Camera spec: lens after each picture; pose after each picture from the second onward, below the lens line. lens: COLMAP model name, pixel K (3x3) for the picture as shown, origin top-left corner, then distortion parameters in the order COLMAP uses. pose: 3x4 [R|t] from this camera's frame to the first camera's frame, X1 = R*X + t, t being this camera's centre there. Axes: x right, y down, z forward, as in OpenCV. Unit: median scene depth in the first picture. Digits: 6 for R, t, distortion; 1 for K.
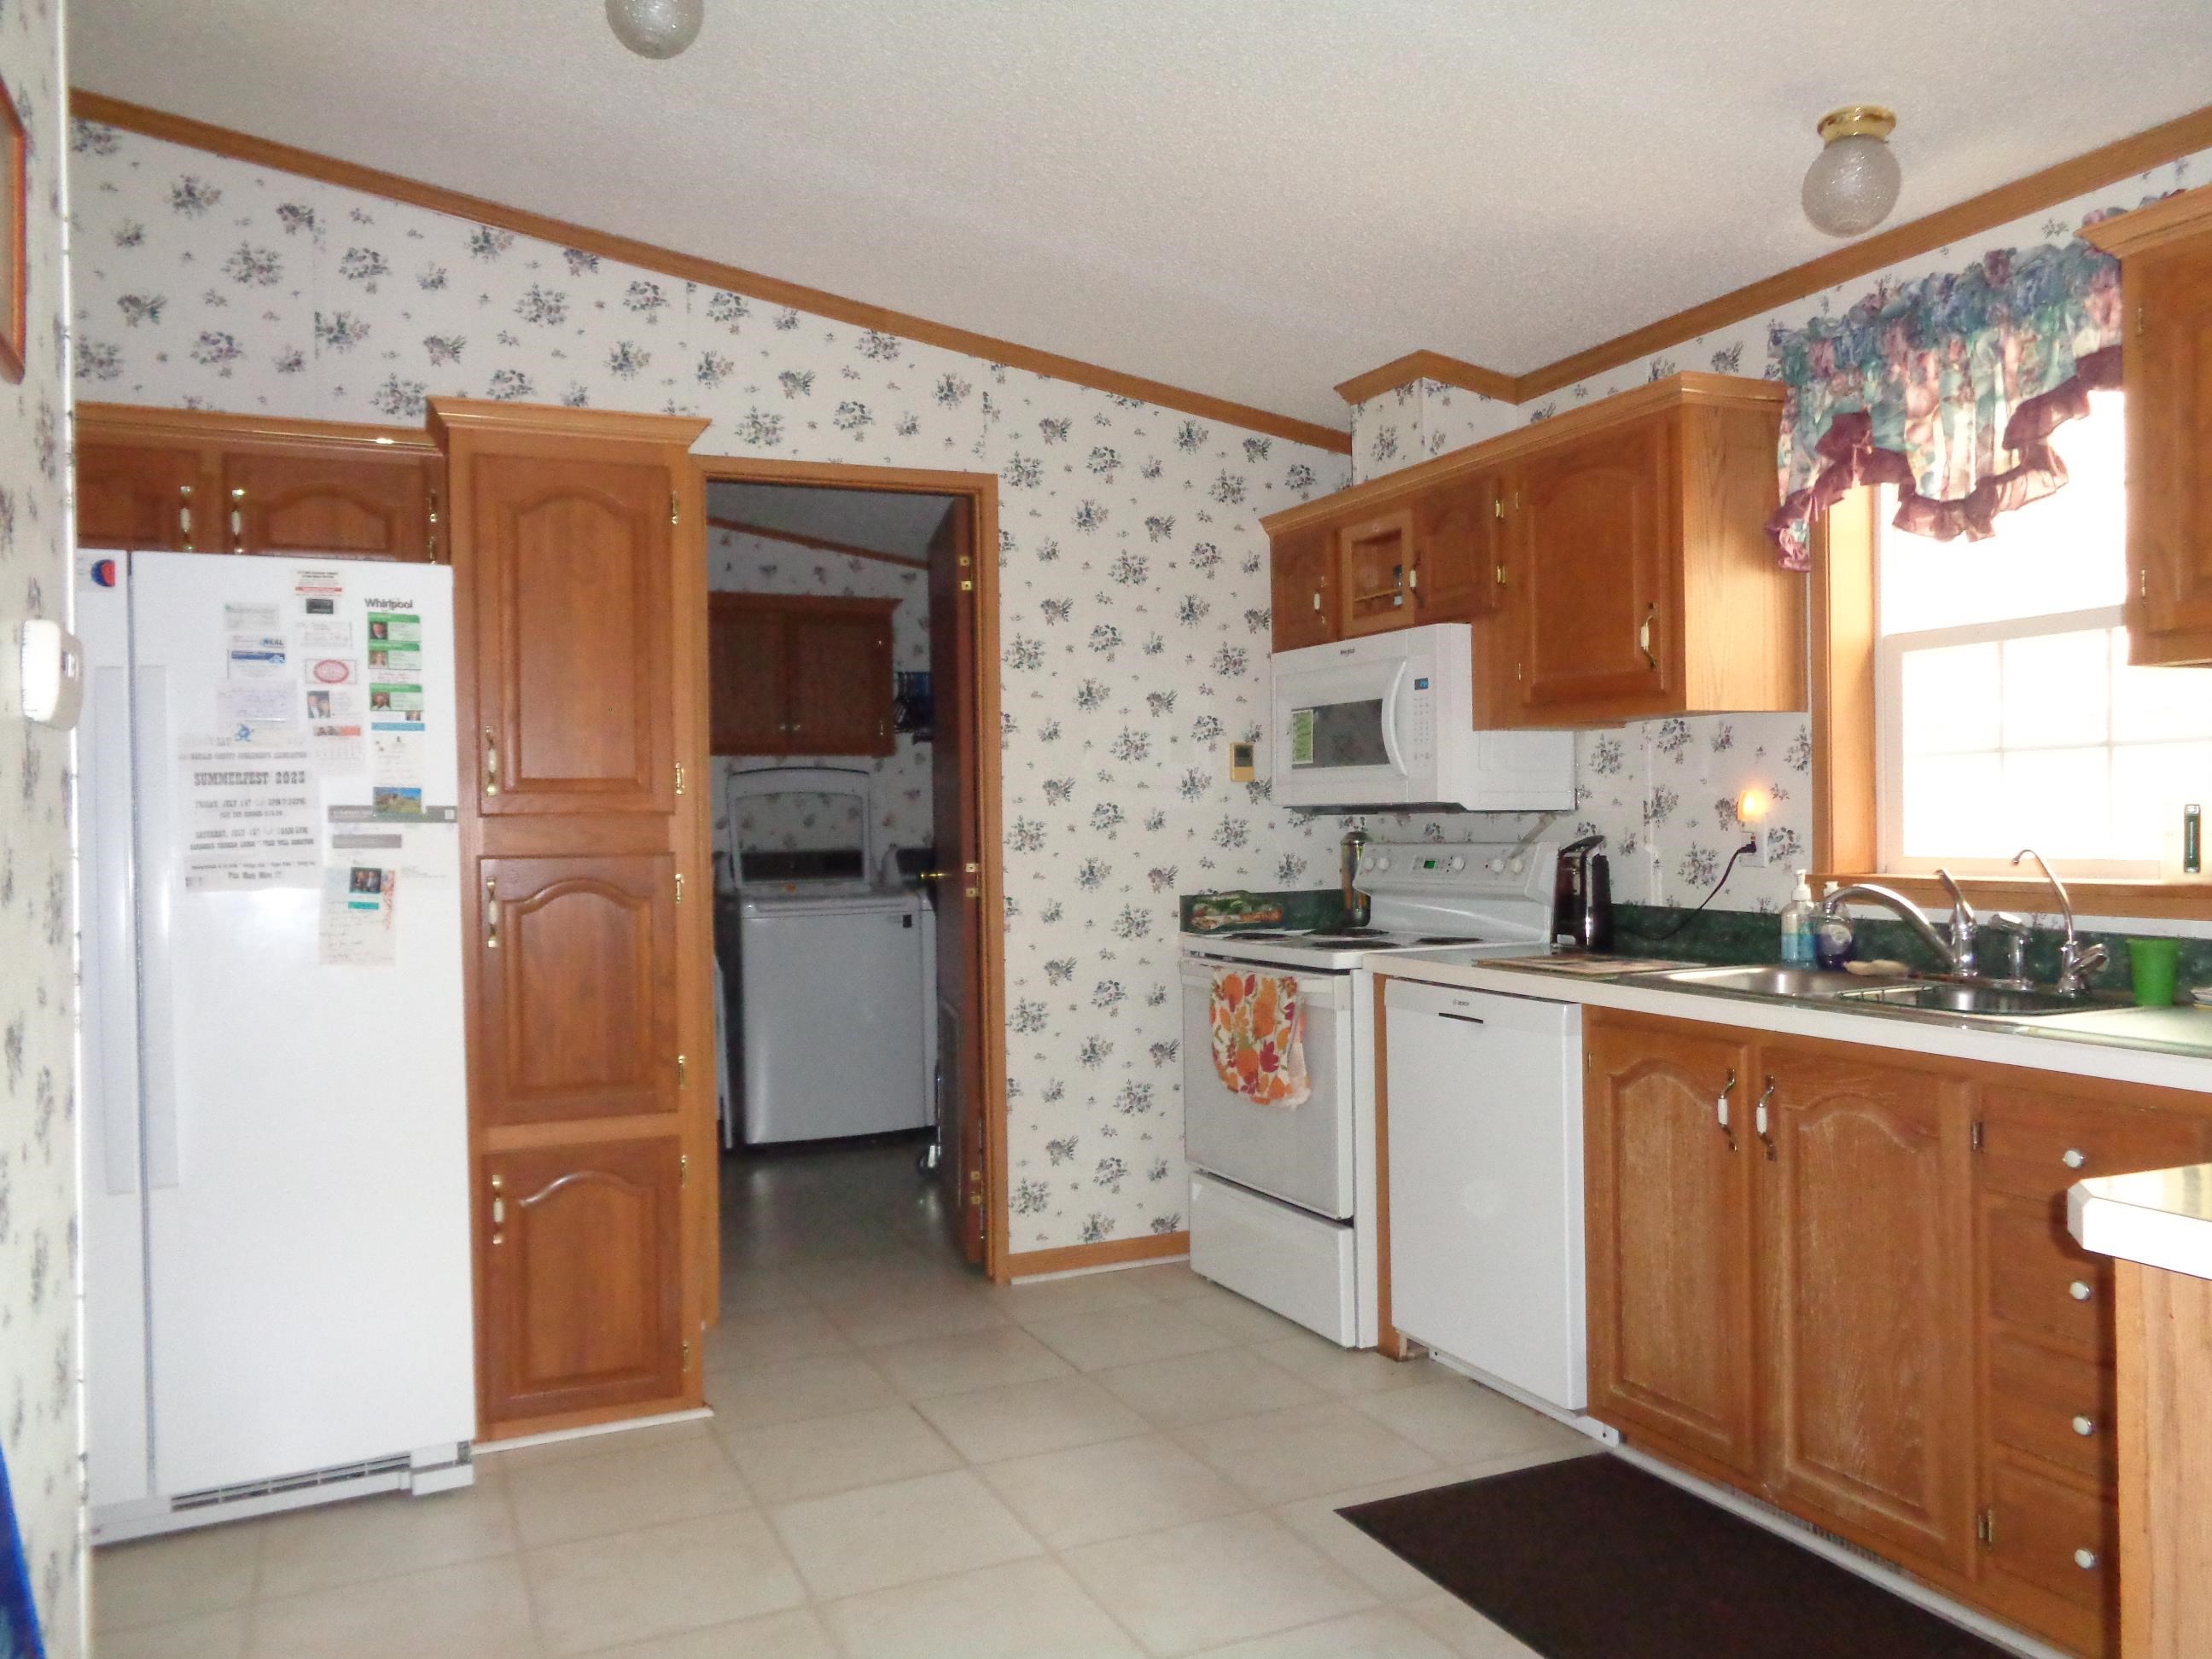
lens RADIAL K [[1660.9, 0, 1106.3], [0, 1660.9, 832.5], [0, 0, 1]] dist [0.020472, 0.007032]
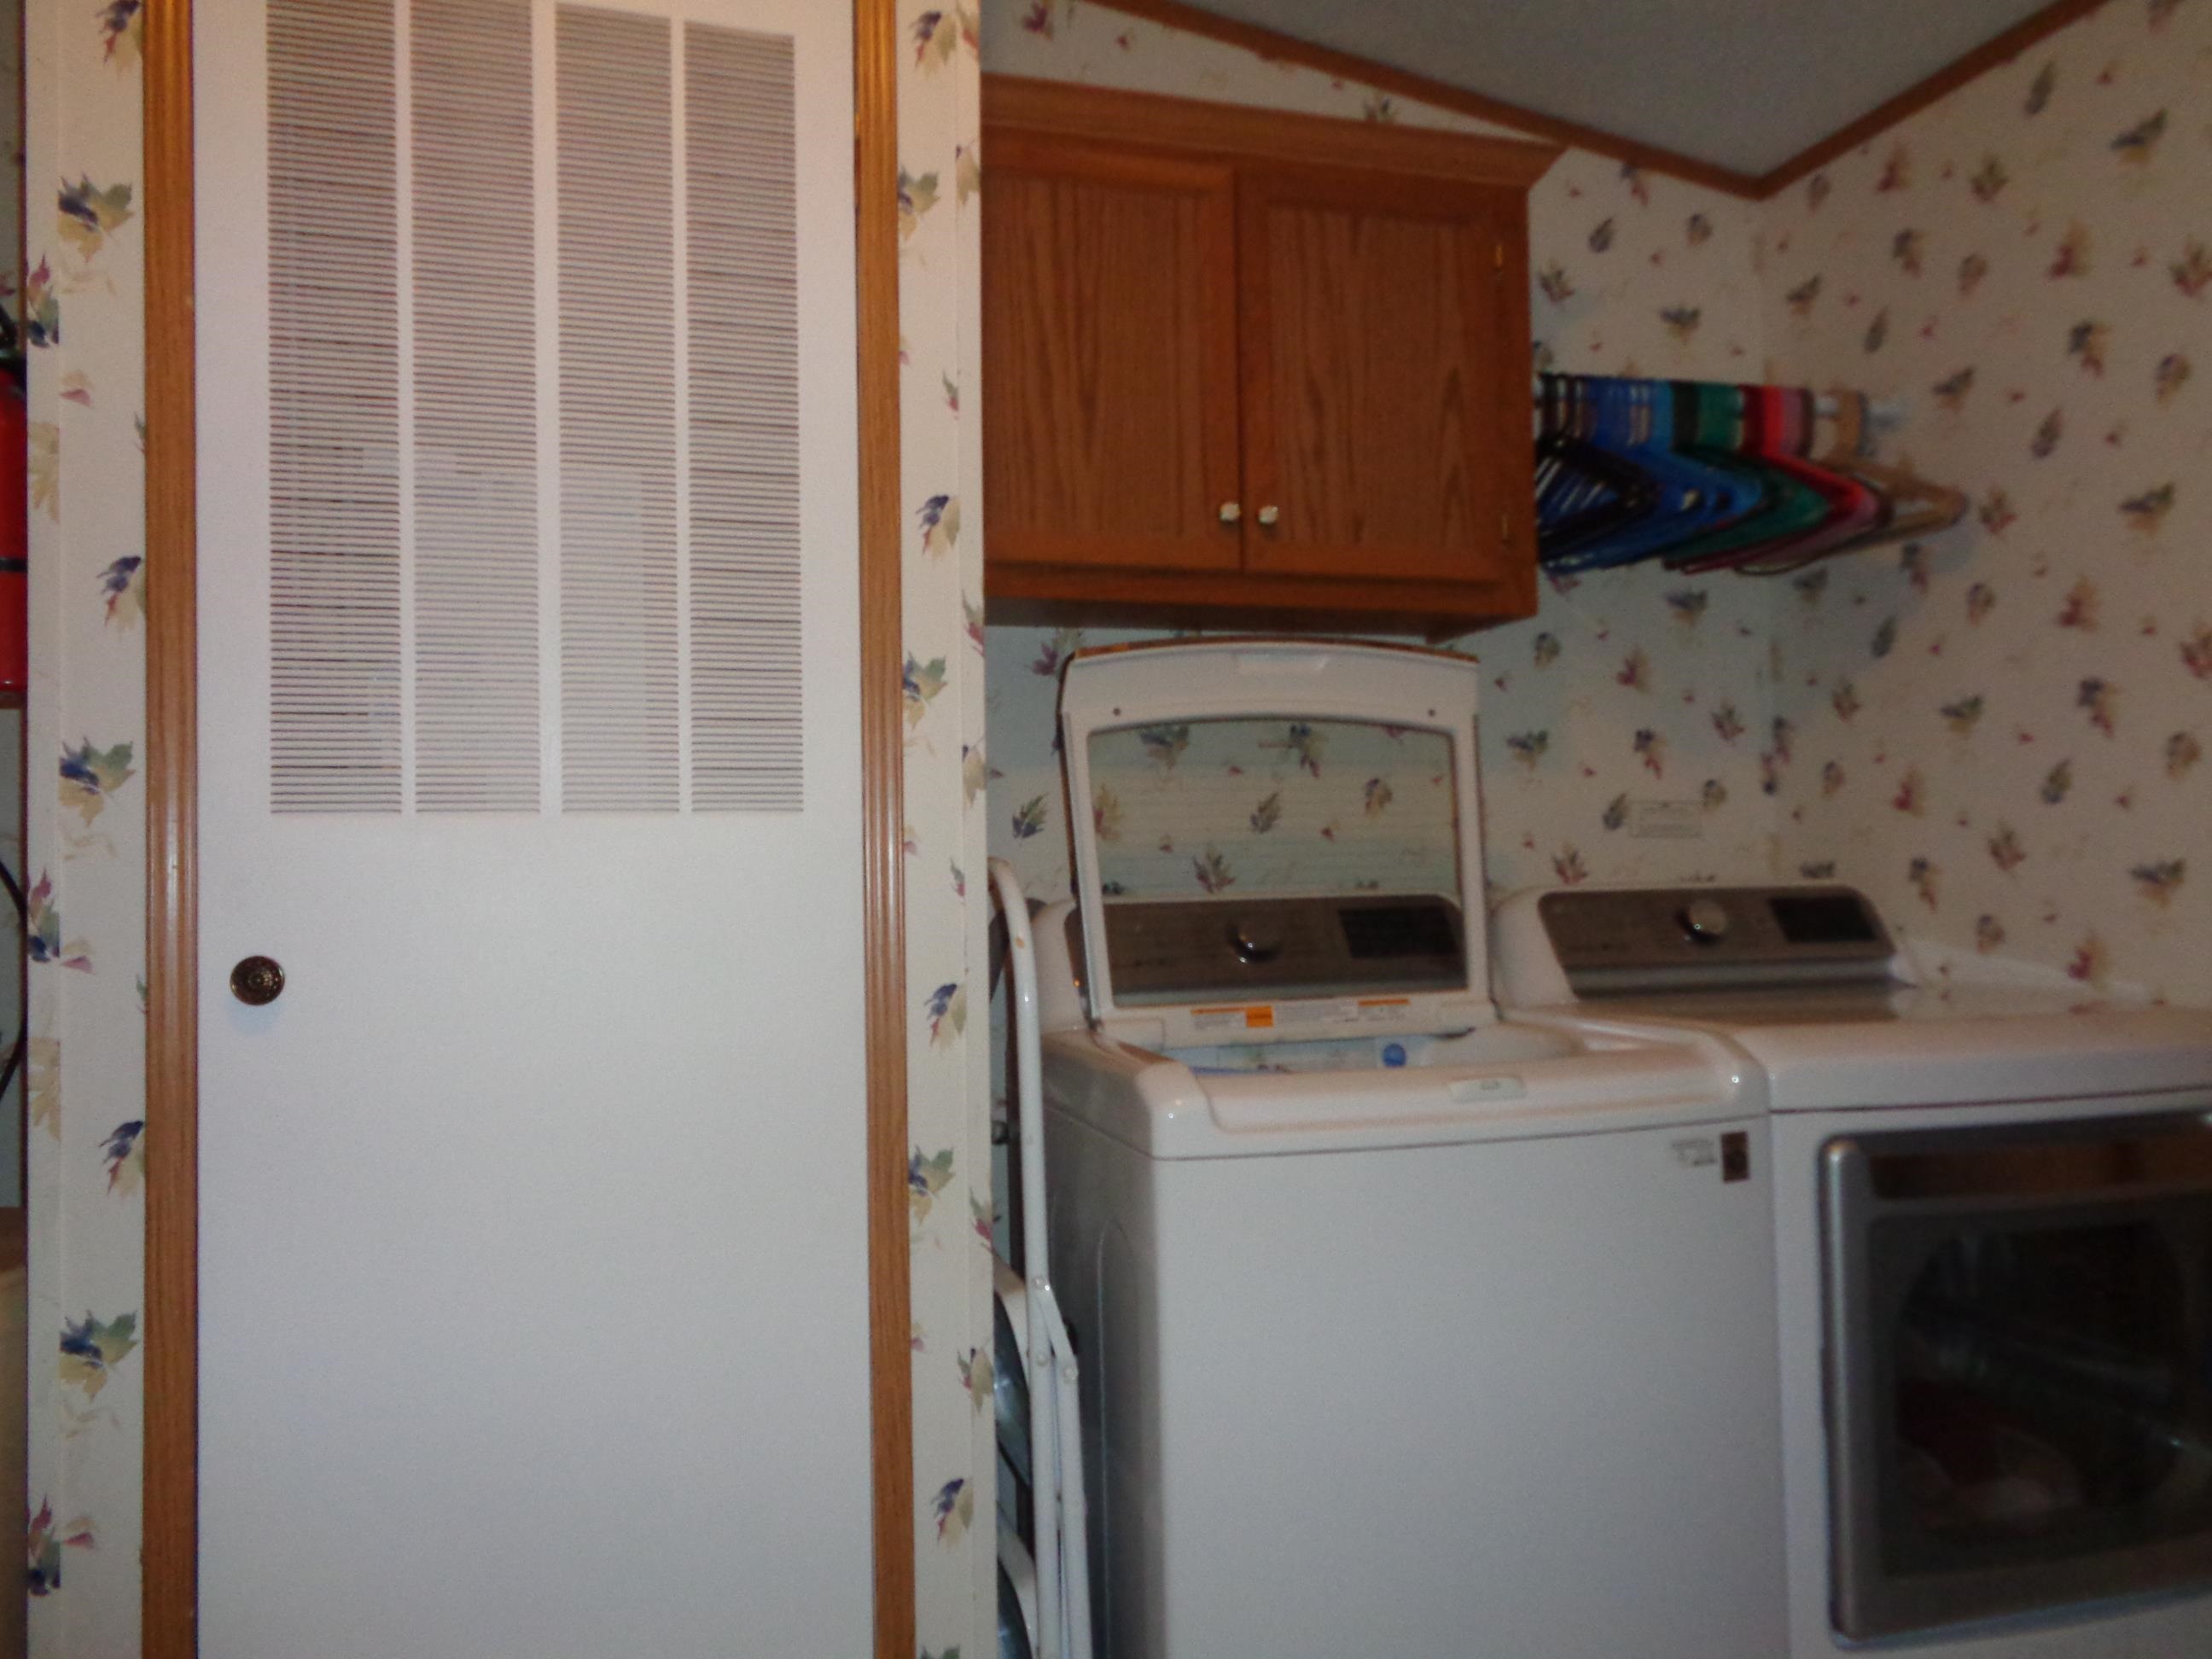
lens RADIAL K [[1660.9, 0, 1104.1], [0, 1660.9, 825.3], [0, 0, 1]] dist [0.020472, 0.007032]
pose [[0.993198, -0.009202, -0.116071, -0.179093], [0.005166, 0.999373, -0.035028, 0.007865], [0.116321, 0.034190, 0.992623, 0.675024]]
